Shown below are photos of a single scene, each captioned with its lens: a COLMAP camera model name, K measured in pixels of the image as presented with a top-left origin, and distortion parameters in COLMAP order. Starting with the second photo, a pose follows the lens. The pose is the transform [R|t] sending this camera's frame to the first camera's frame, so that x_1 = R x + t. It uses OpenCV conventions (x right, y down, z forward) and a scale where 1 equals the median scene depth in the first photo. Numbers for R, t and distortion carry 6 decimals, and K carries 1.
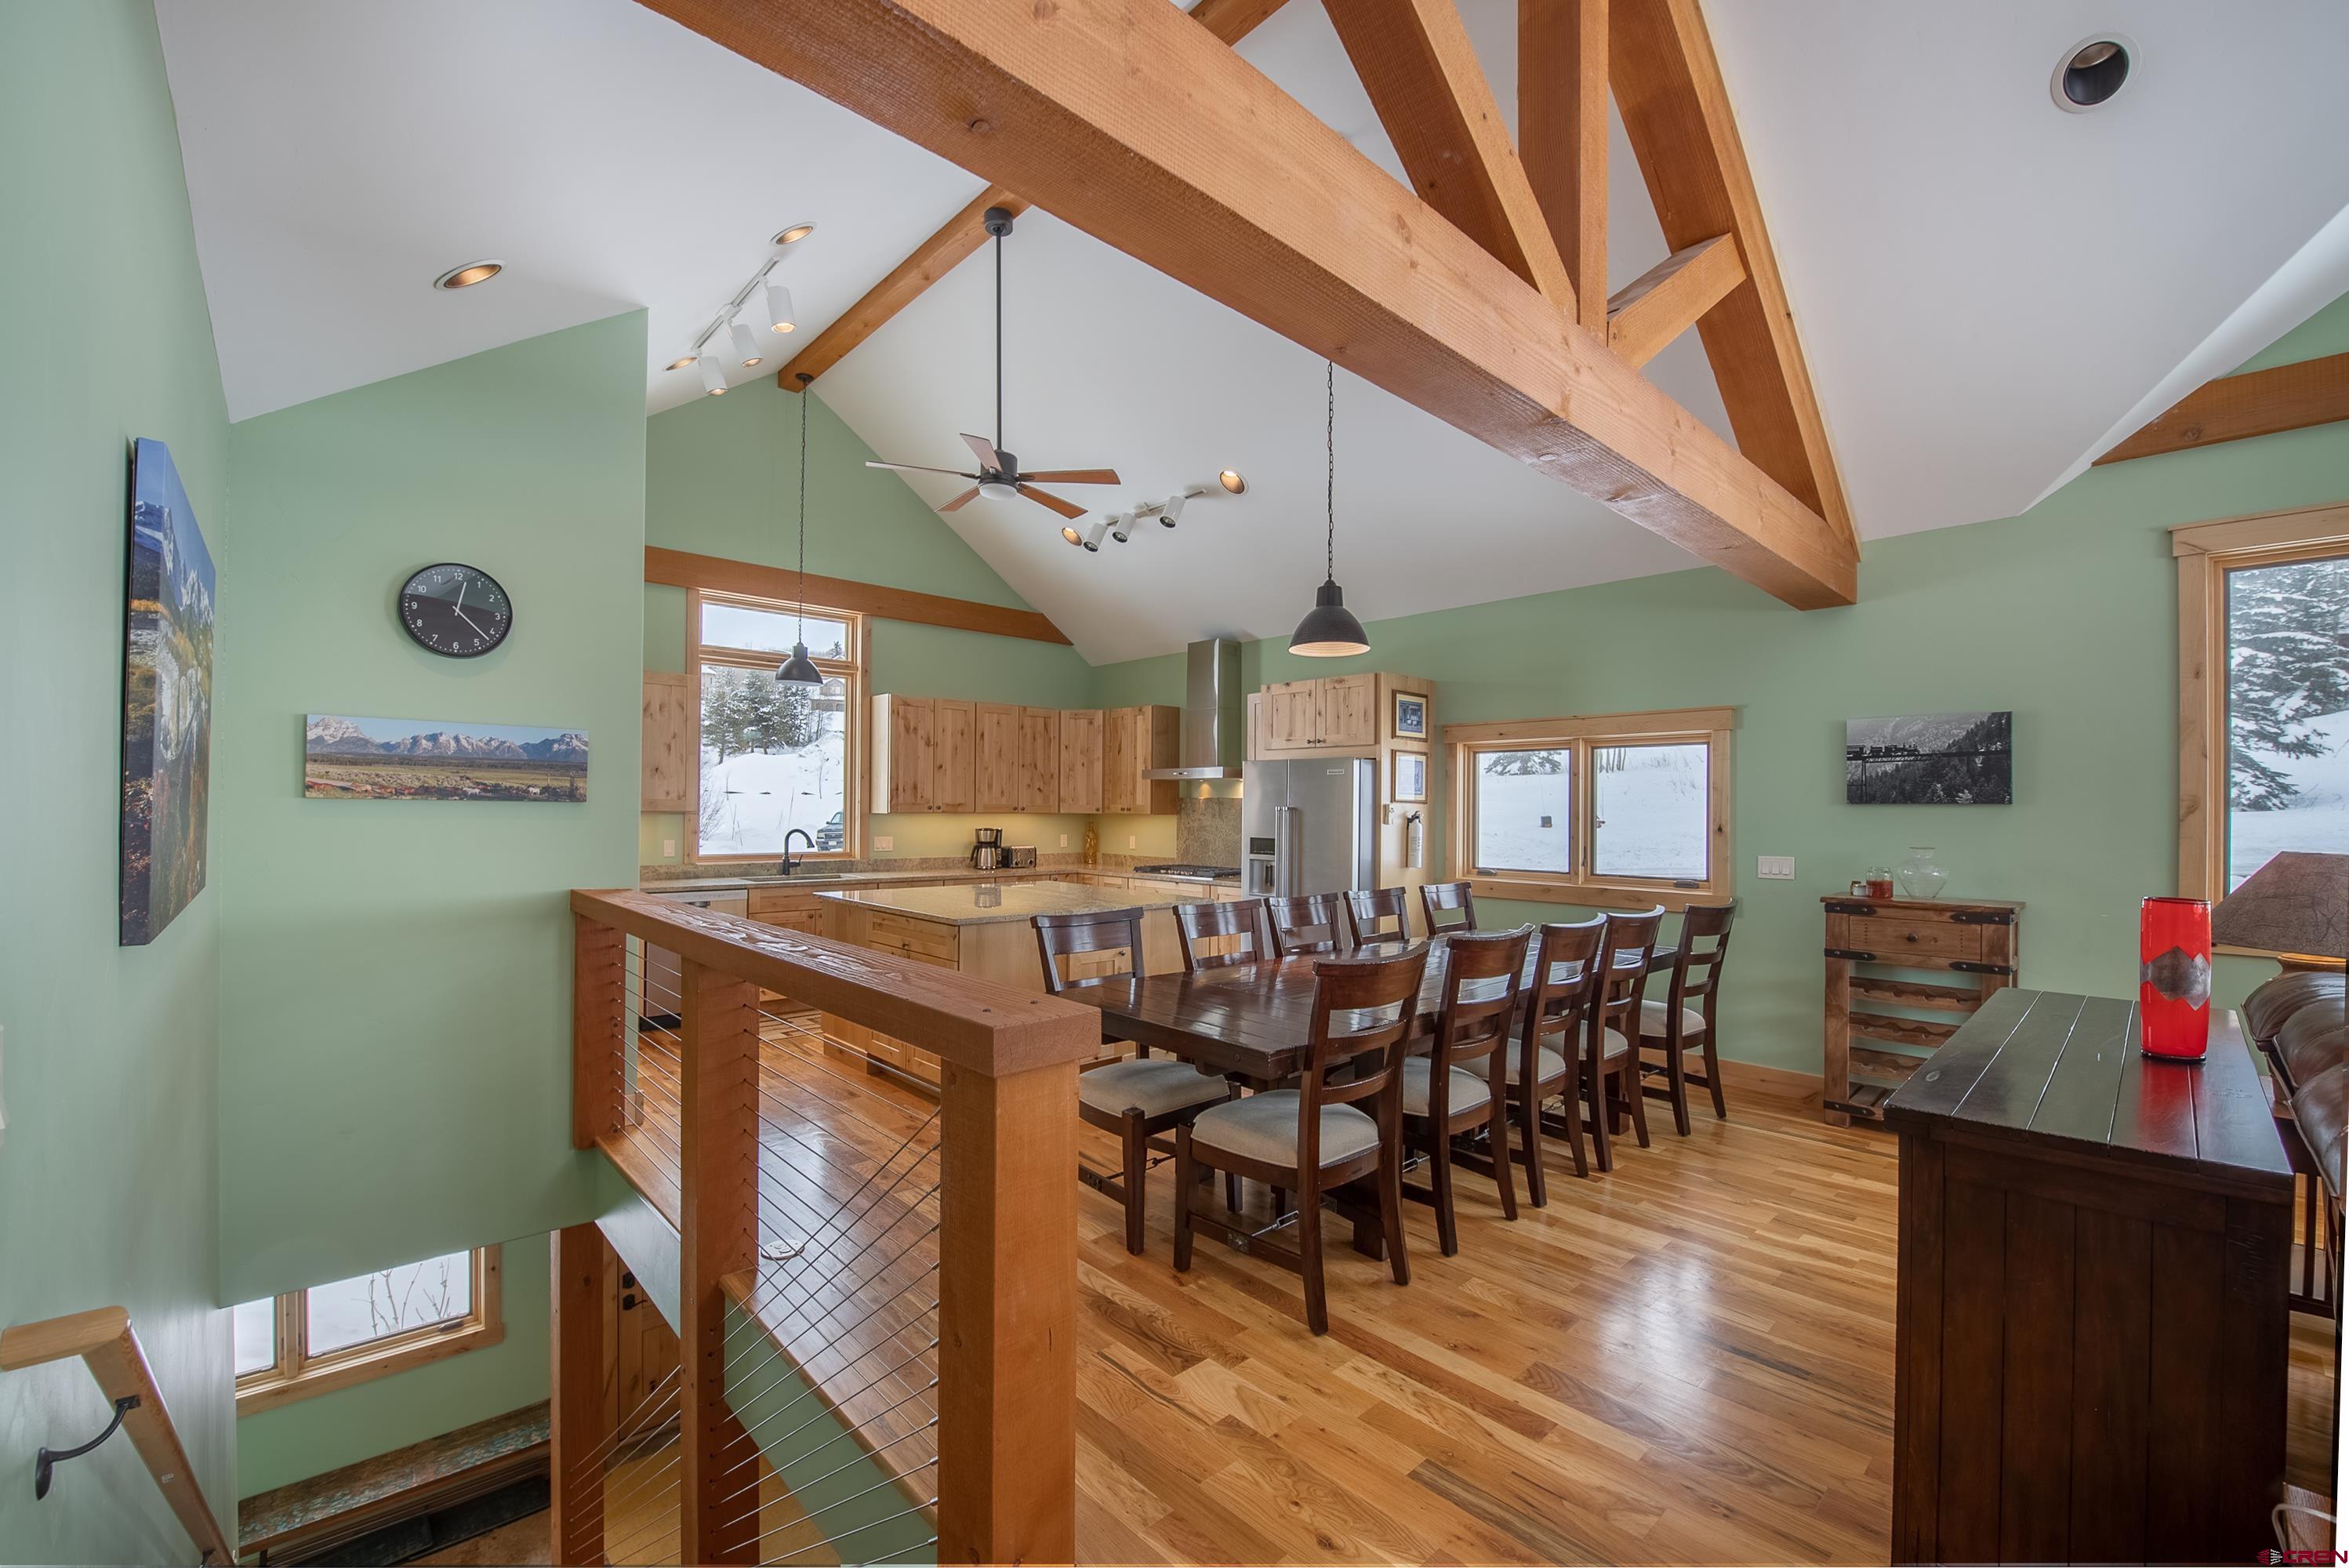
lens RADIAL K [[951.7, 0, 1178.4], [0, 951.7, 792.9], [0, 0, 1]] dist [-0.004648, -0.000170]
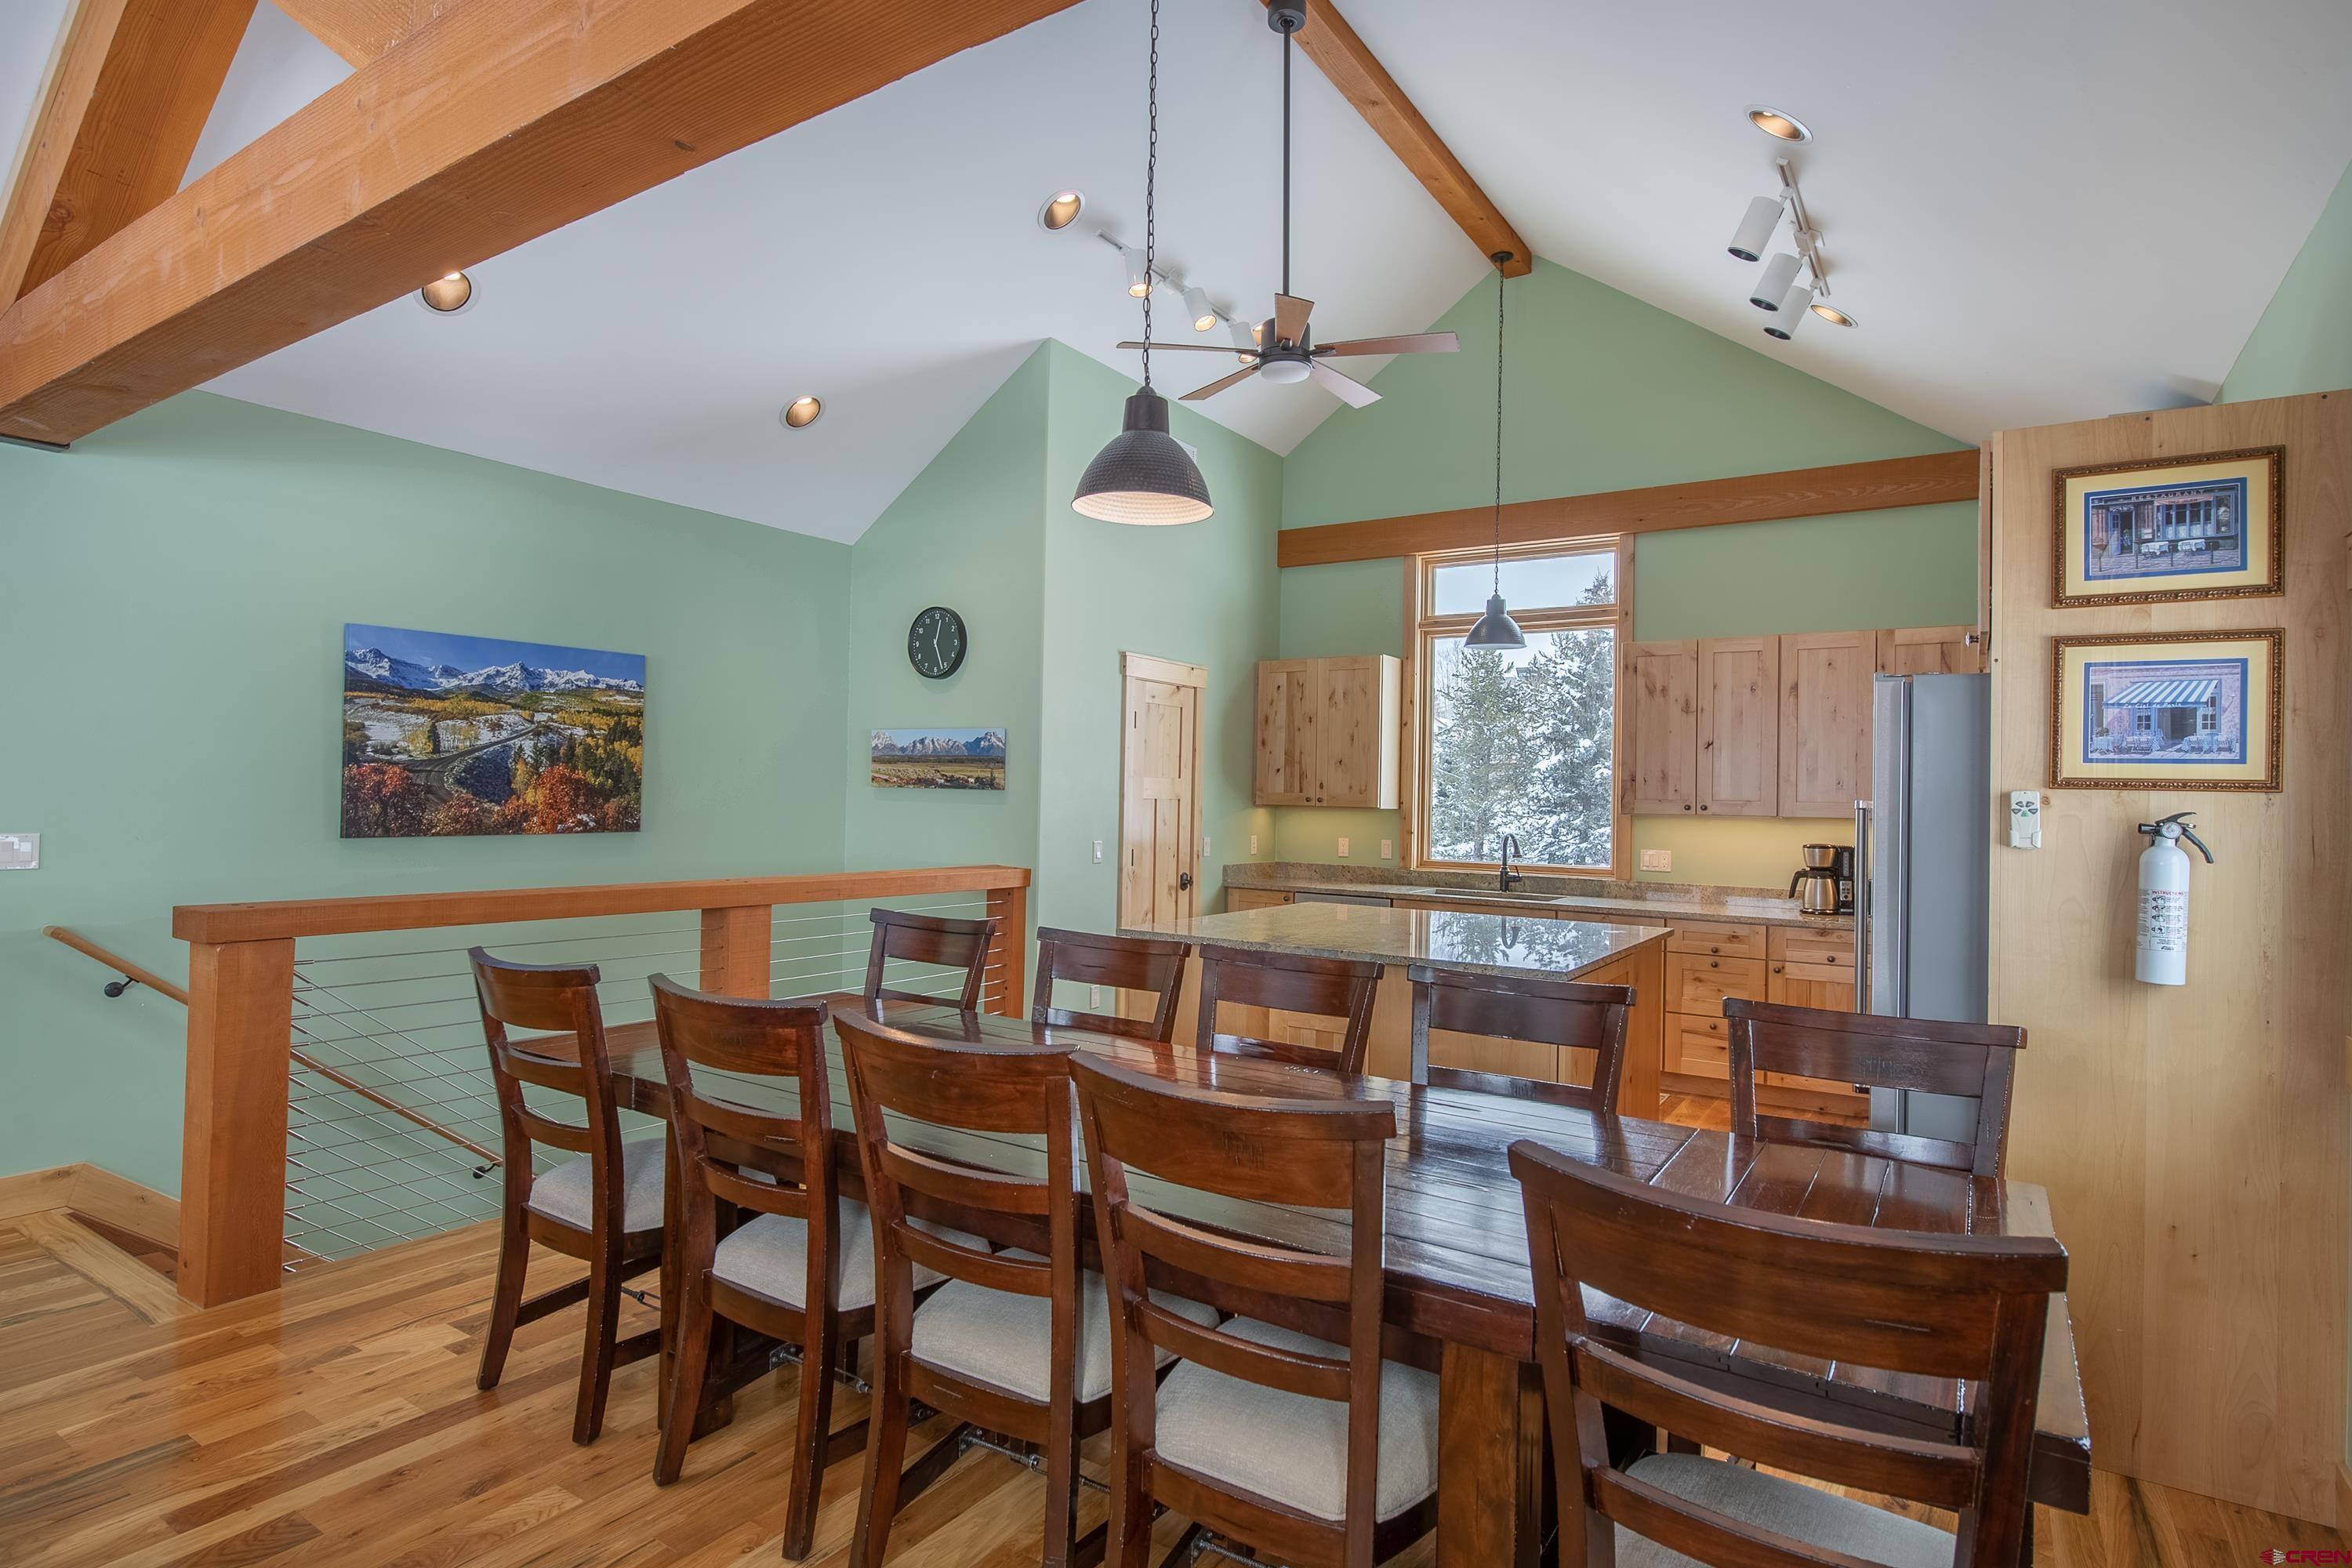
lens RADIAL K [[1217.9, 0, 1178.6], [0, 1217.9, 793.6], [0, 0, 1]] dist [-0.004921, 0.000743]
pose [[0.235611, -0.006765, -0.971824, 0.883424], [-0.003040, 0.999966, -0.007698, 0.025100], [0.971843, 0.004768, 0.235582, 0.870662]]
